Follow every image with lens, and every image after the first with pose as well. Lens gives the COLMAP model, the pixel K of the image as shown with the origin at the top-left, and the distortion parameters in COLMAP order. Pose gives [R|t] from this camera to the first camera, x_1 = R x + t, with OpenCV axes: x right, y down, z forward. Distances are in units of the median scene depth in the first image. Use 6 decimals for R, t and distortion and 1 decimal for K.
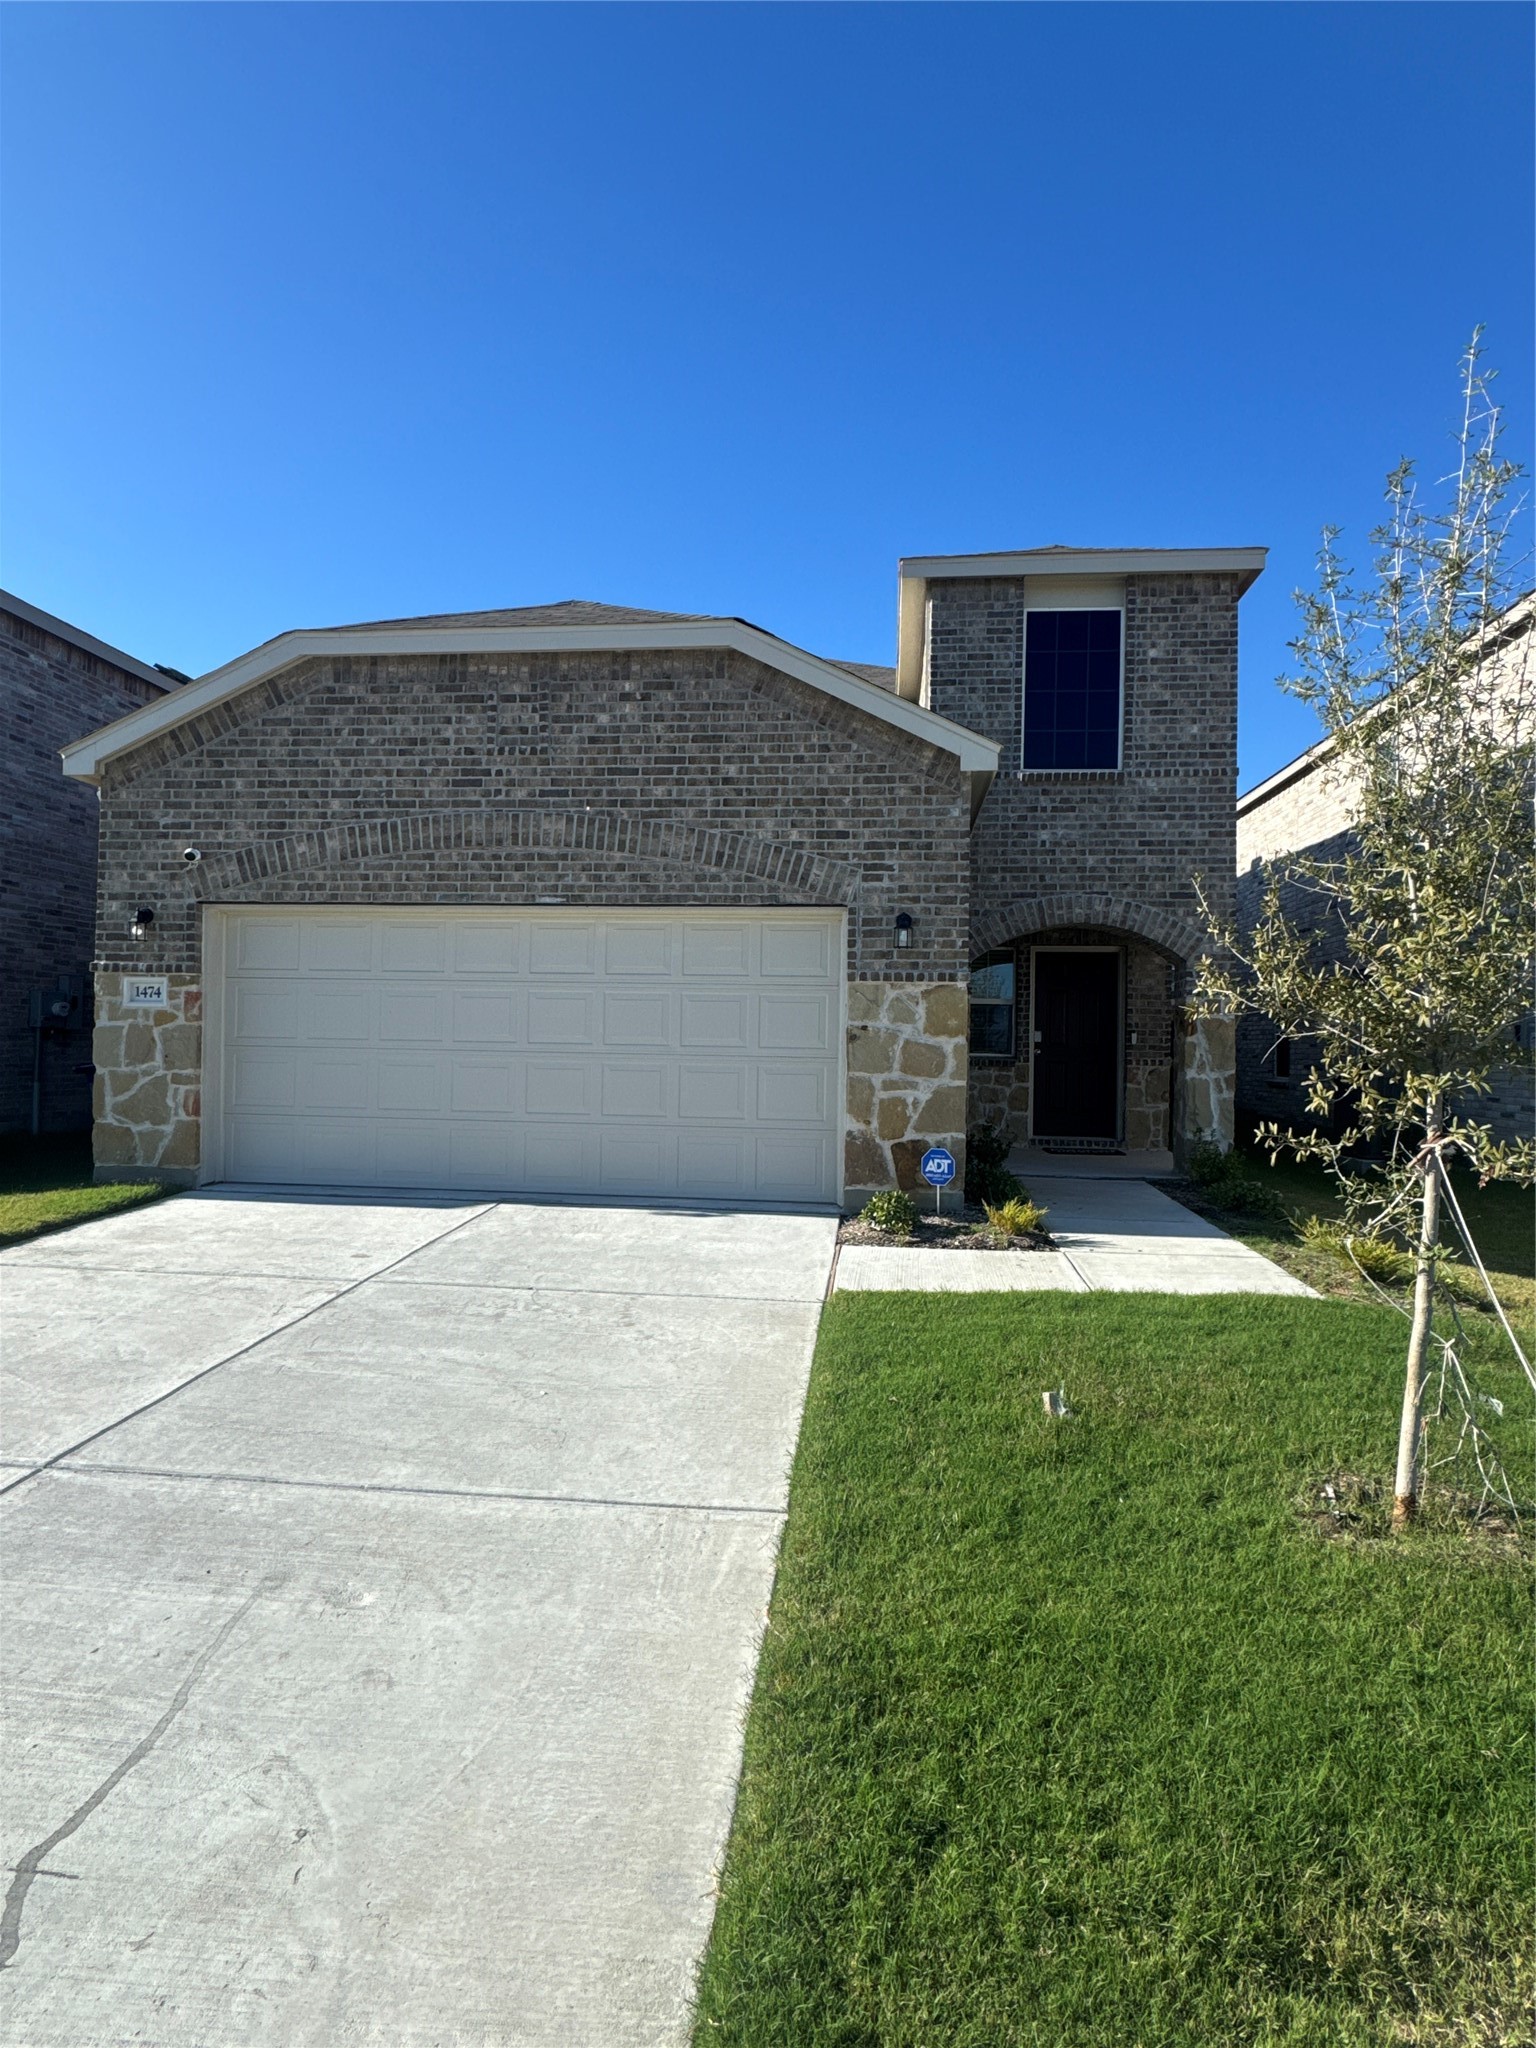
lens RADIAL K [[1061.1, 0, 767.7], [0, 1061.1, 1038.5], [0, 0, 1]] dist [0.002133, 0.004063]
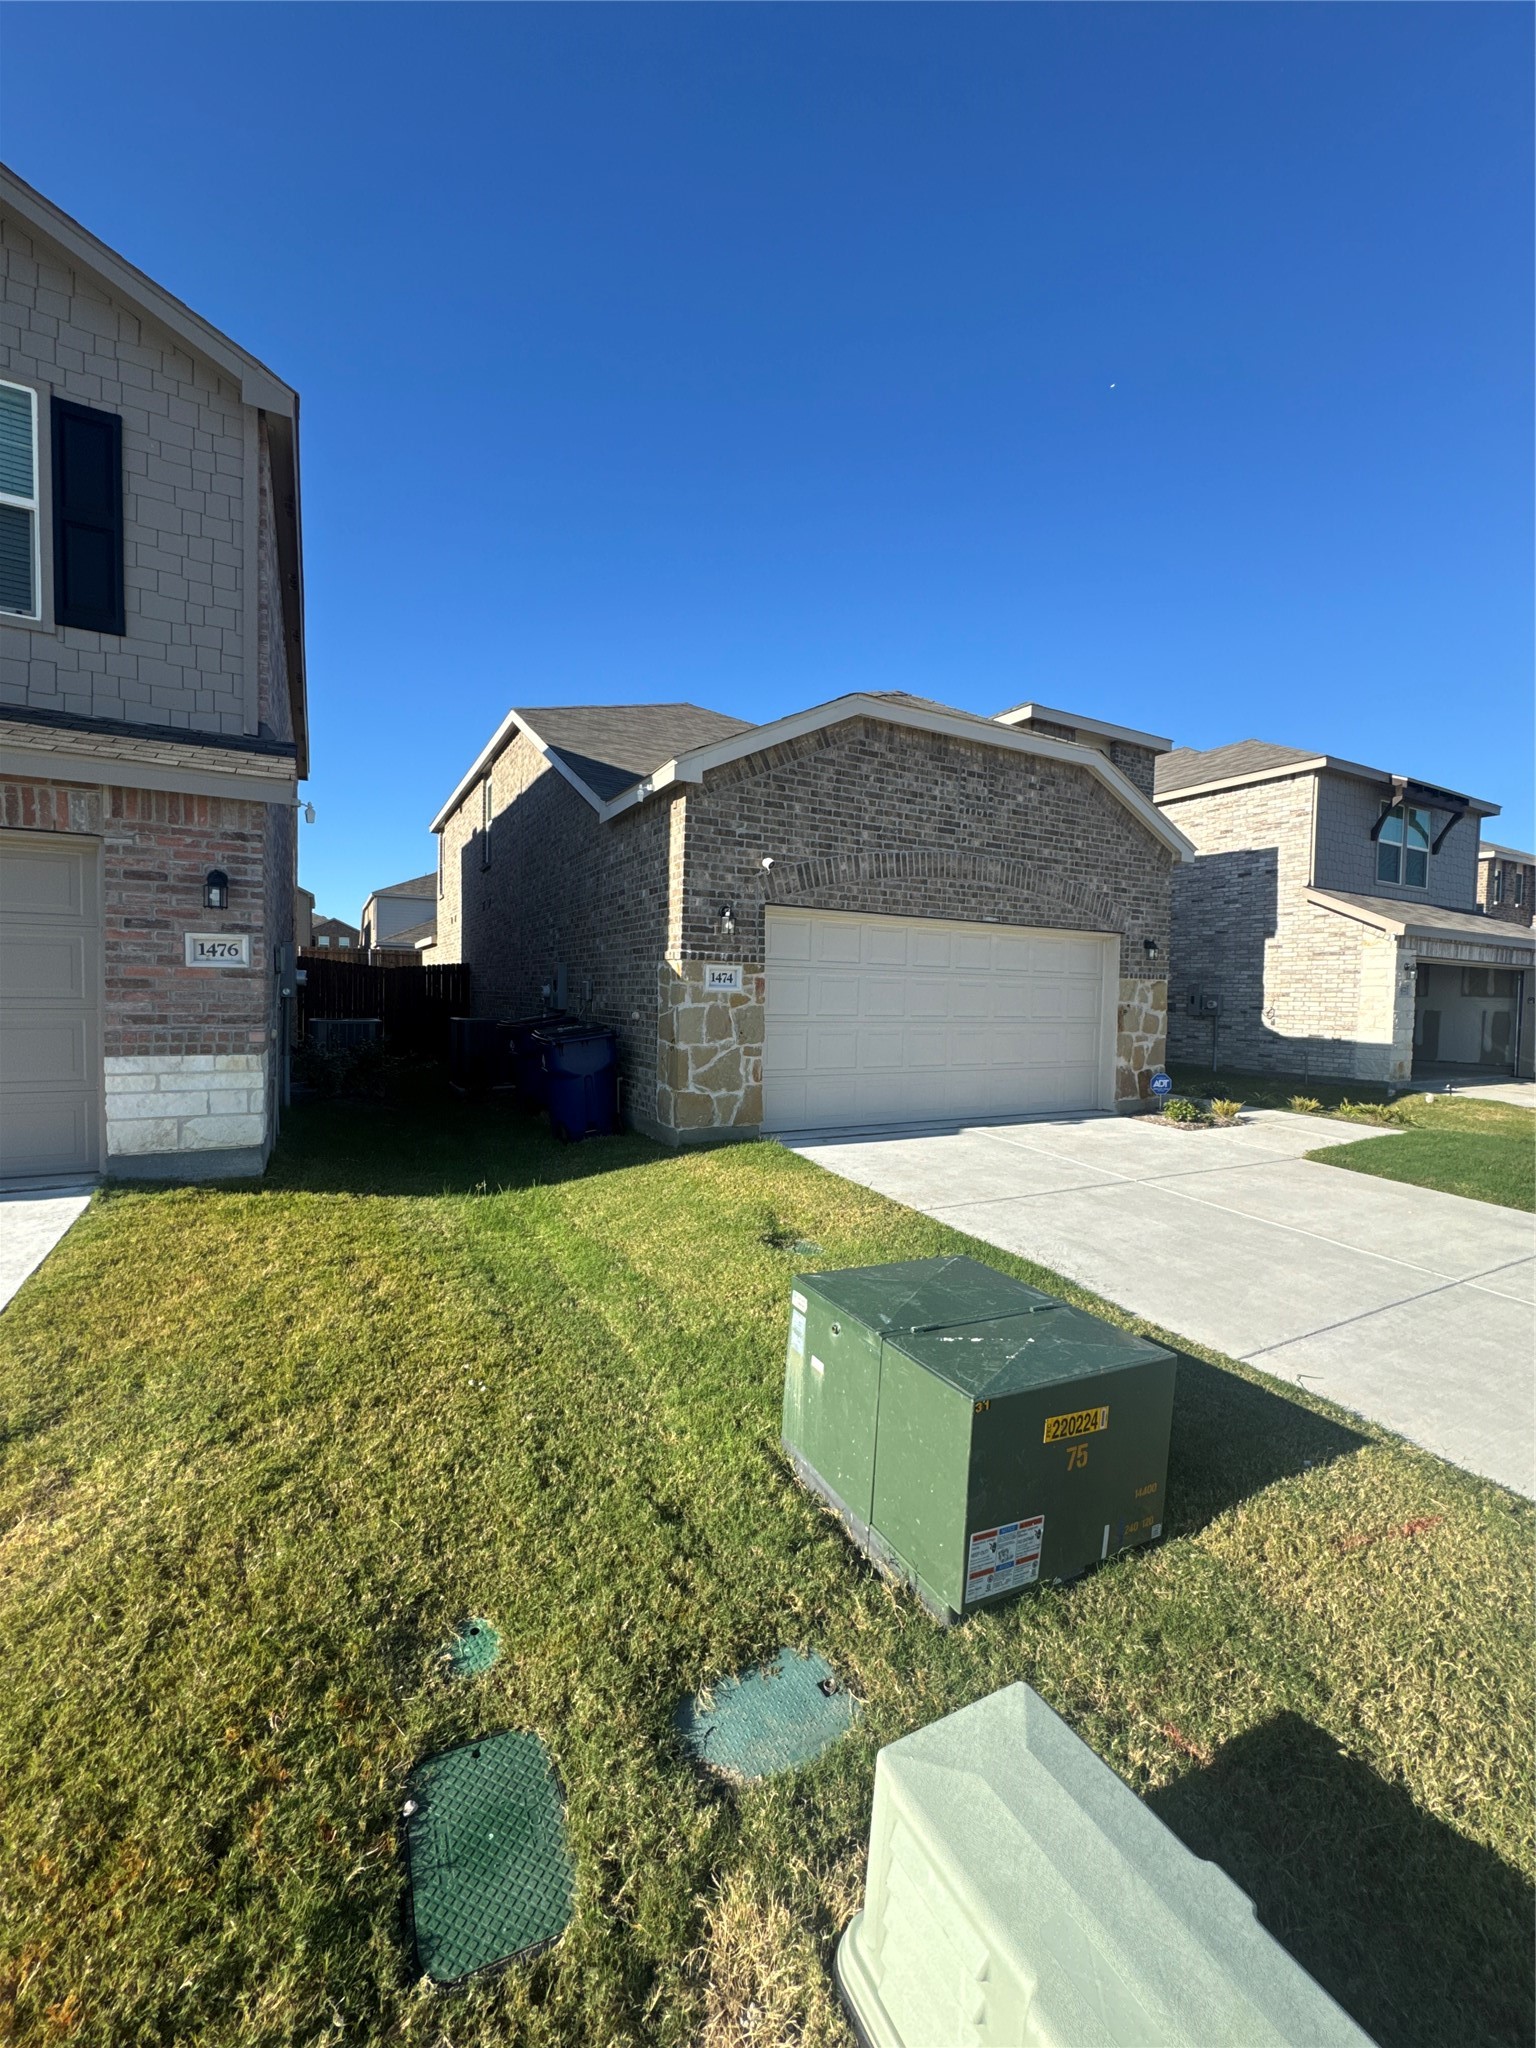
lens RADIAL K [[822.4, 0, 776.6], [0, 822.4, 1028.7], [0, 0, 1]] dist [-0.001297, 0.001747]
pose [[0.817565, -0.025132, 0.575287, -1.061557], [-0.012005, 0.998086, 0.060664, -0.043813], [-0.575711, -0.056503, 0.815699, 0.230636]]
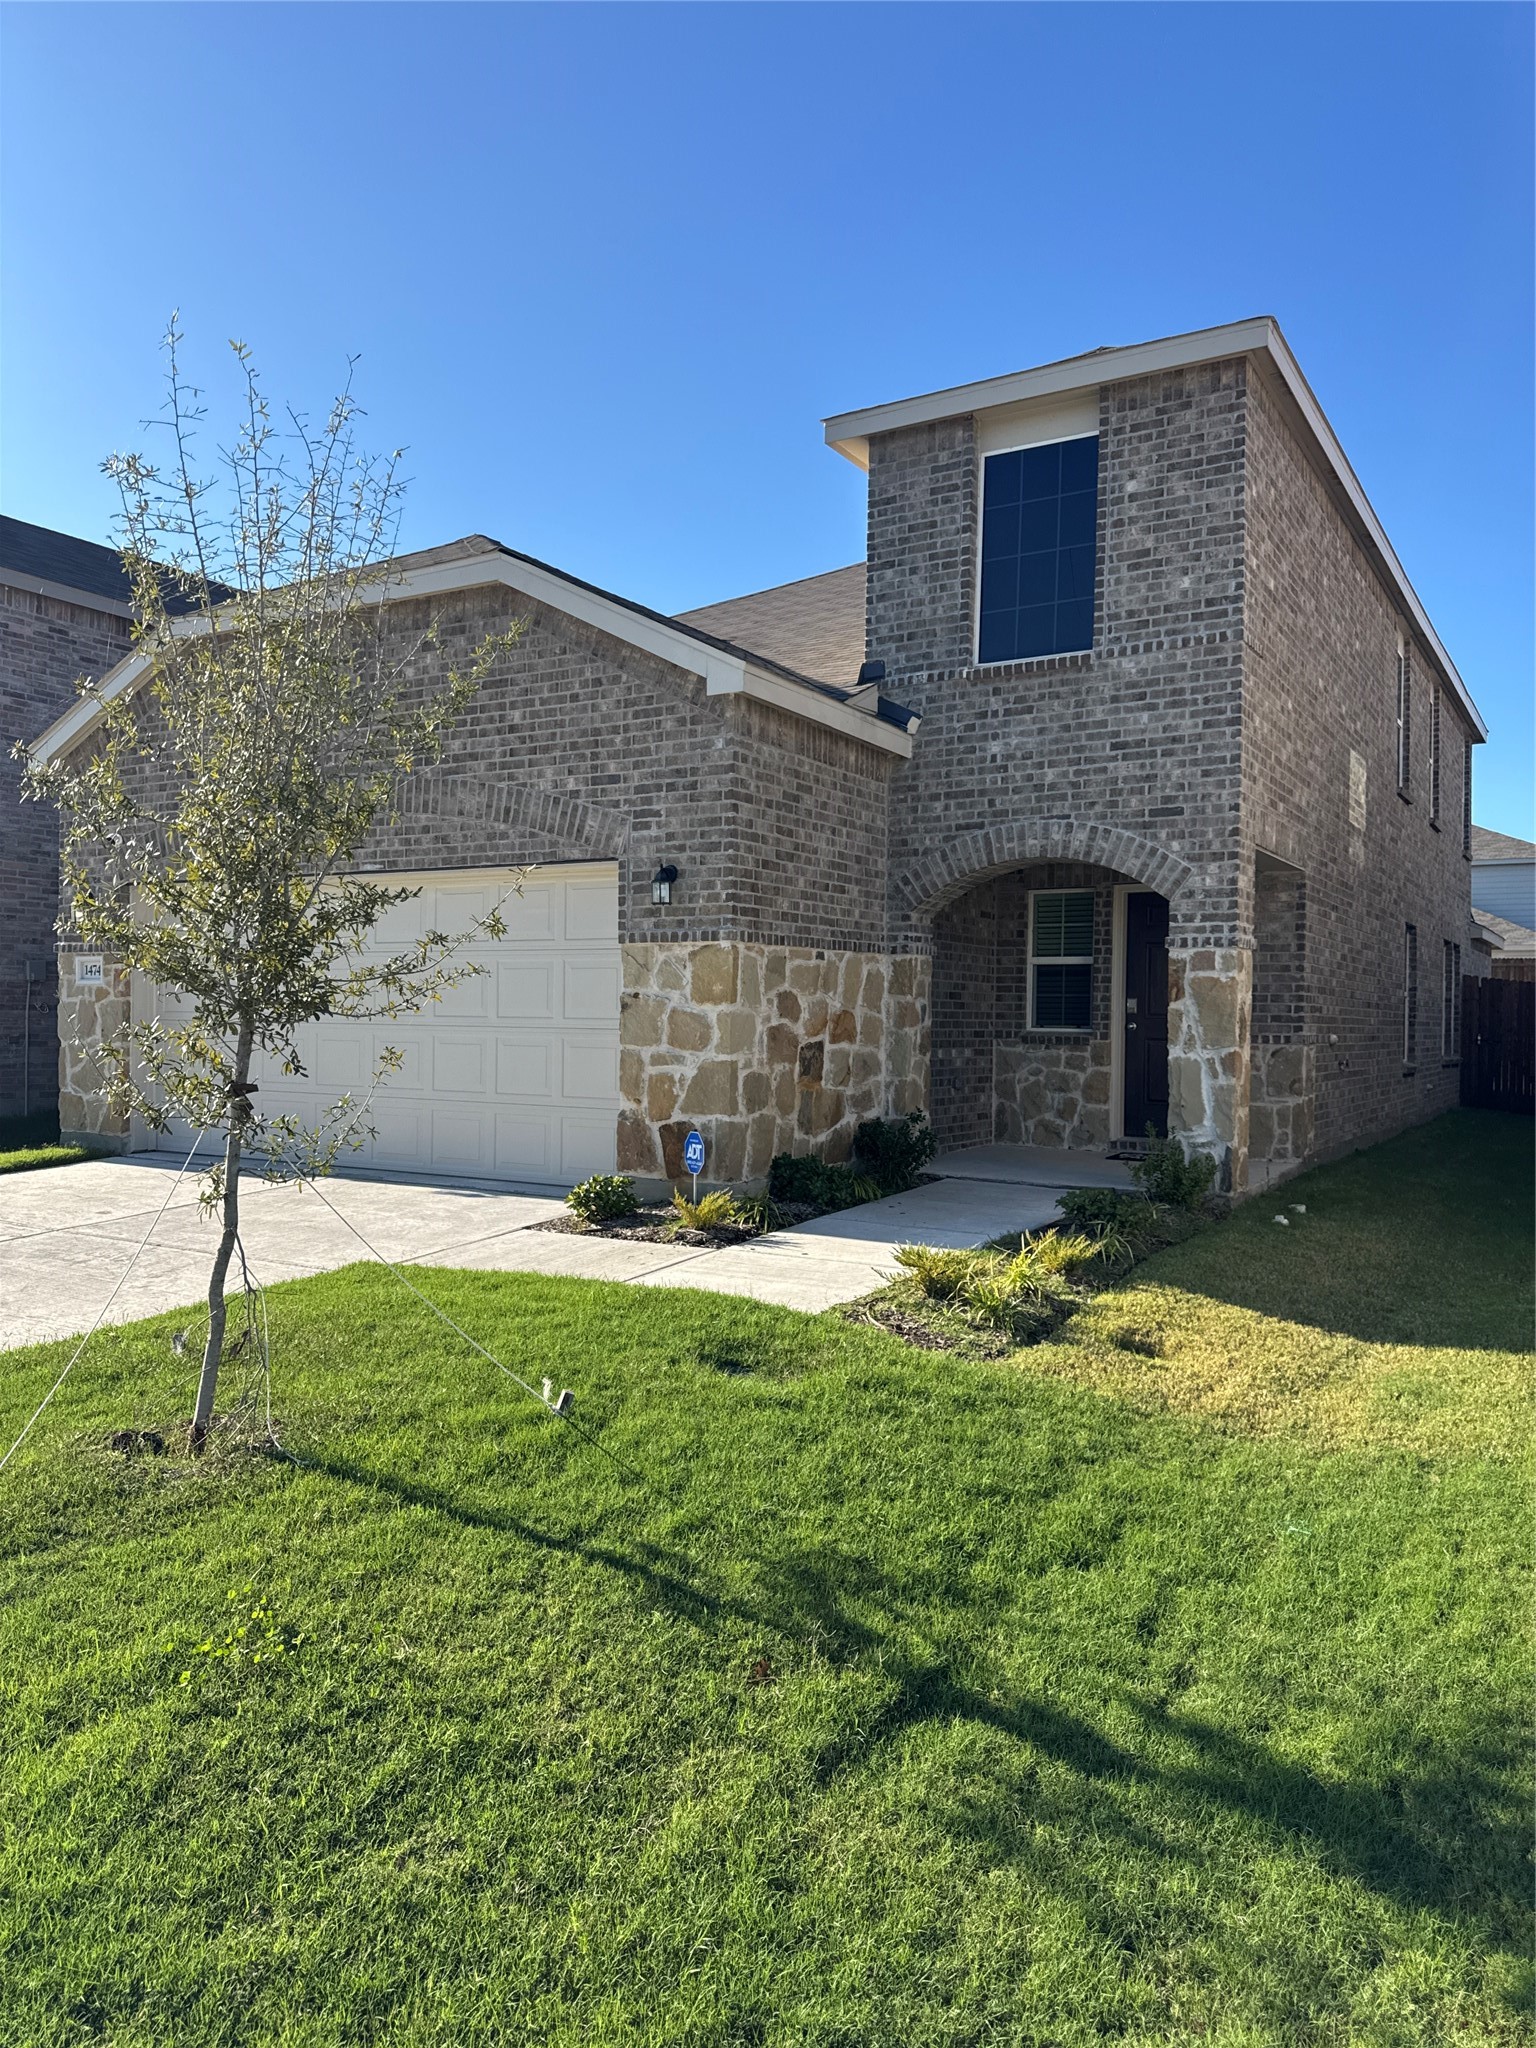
lens RADIAL K [[1419.9, 0, 772.6], [0, 1419.9, 1045.5], [0, 0, 1]] dist [0.073418, -0.031980]
pose [[0.908385, 0.001412, -0.418133, 0.650959], [0.005966, 0.999849, 0.016336, 0.012476], [0.418092, -0.017334, 0.908239, -0.033847]]
